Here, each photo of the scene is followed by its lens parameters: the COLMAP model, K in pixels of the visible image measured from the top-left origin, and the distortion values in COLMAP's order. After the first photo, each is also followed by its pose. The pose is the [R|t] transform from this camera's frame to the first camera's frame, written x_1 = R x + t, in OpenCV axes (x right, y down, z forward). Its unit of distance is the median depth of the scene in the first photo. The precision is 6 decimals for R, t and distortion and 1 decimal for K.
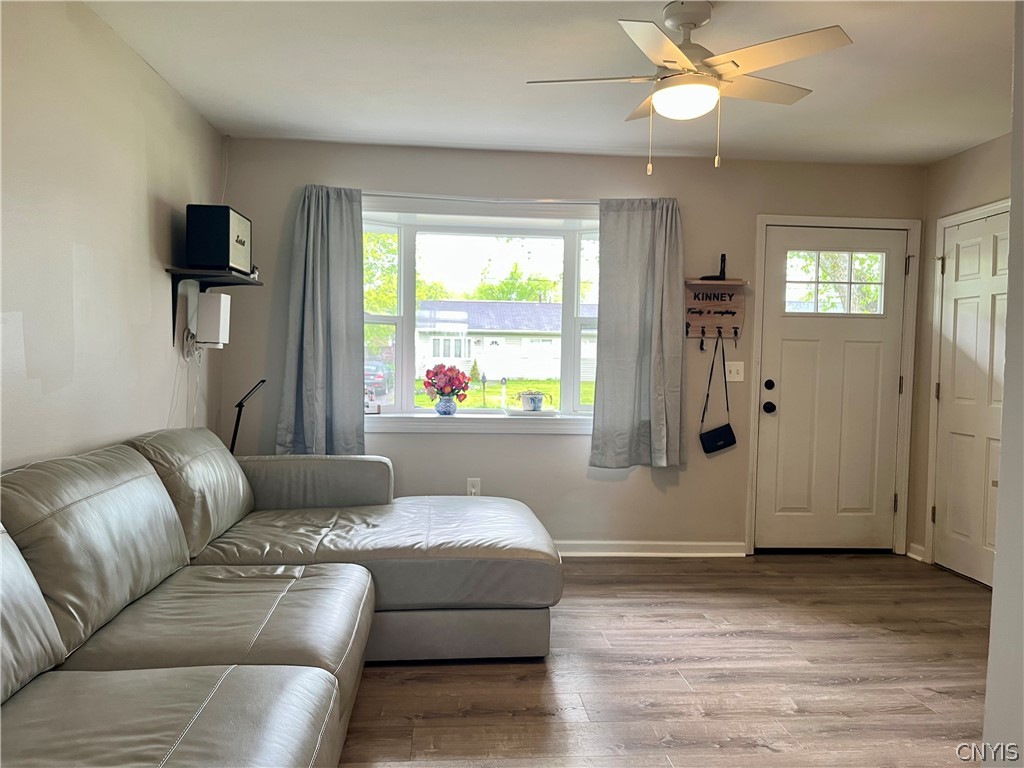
lens RADIAL K [[775.8, 0, 516.3], [0, 775.8, 385.9], [0, 0, 1]] dist [0.045008, -0.053858]
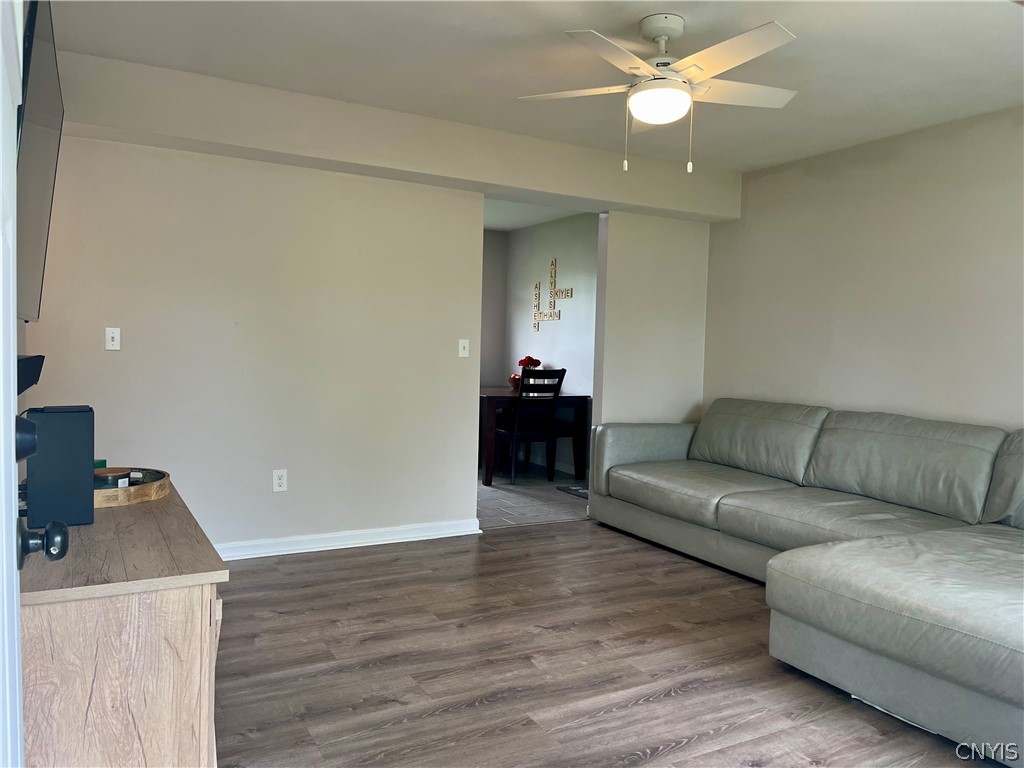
lens RADIAL K [[775.8, 0, 516.3], [0, 775.8, 385.9], [0, 0, 1]] dist [0.045008, -0.053858]
pose [[-0.909307, -0.021533, -0.415568, 0.515188], [-0.058763, 0.995297, 0.077008, -0.033003], [0.411955, 0.094444, -0.906296, 1.192380]]
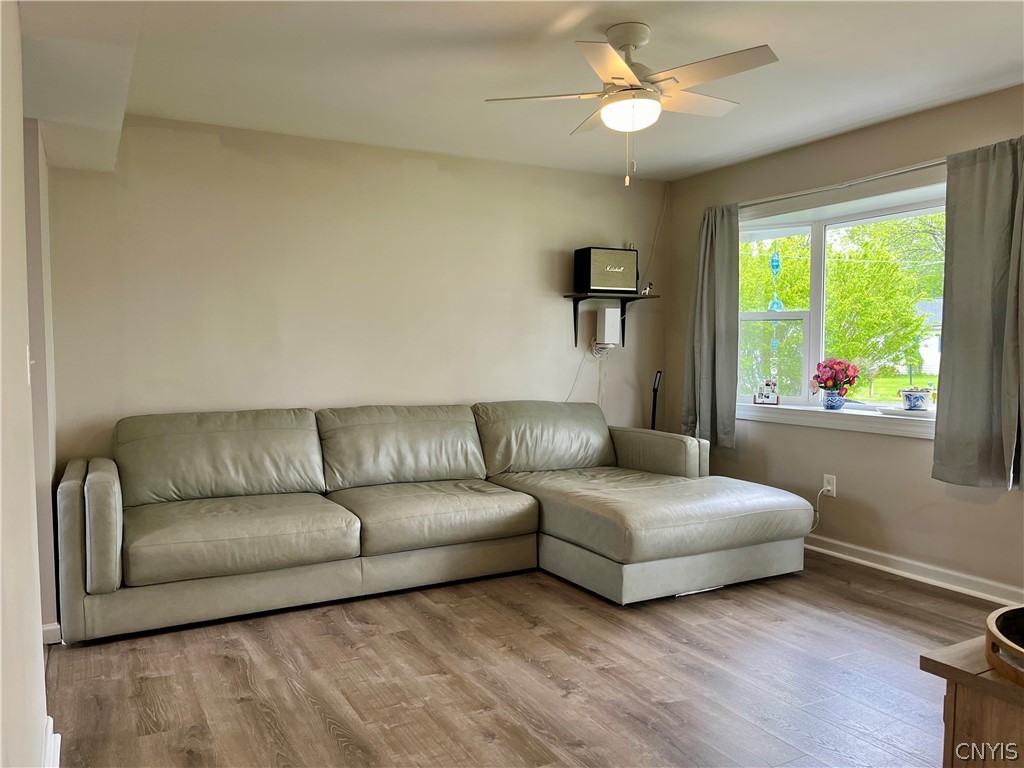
lens RADIAL K [[775.8, 0, 516.3], [0, 775.8, 385.9], [0, 0, 1]] dist [0.045008, -0.053858]
pose [[0.407293, 0.026321, -0.912918, 0.717707], [-0.023978, 0.999548, 0.018121, -0.000569], [0.912983, 0.014510, 0.407741, 0.255732]]
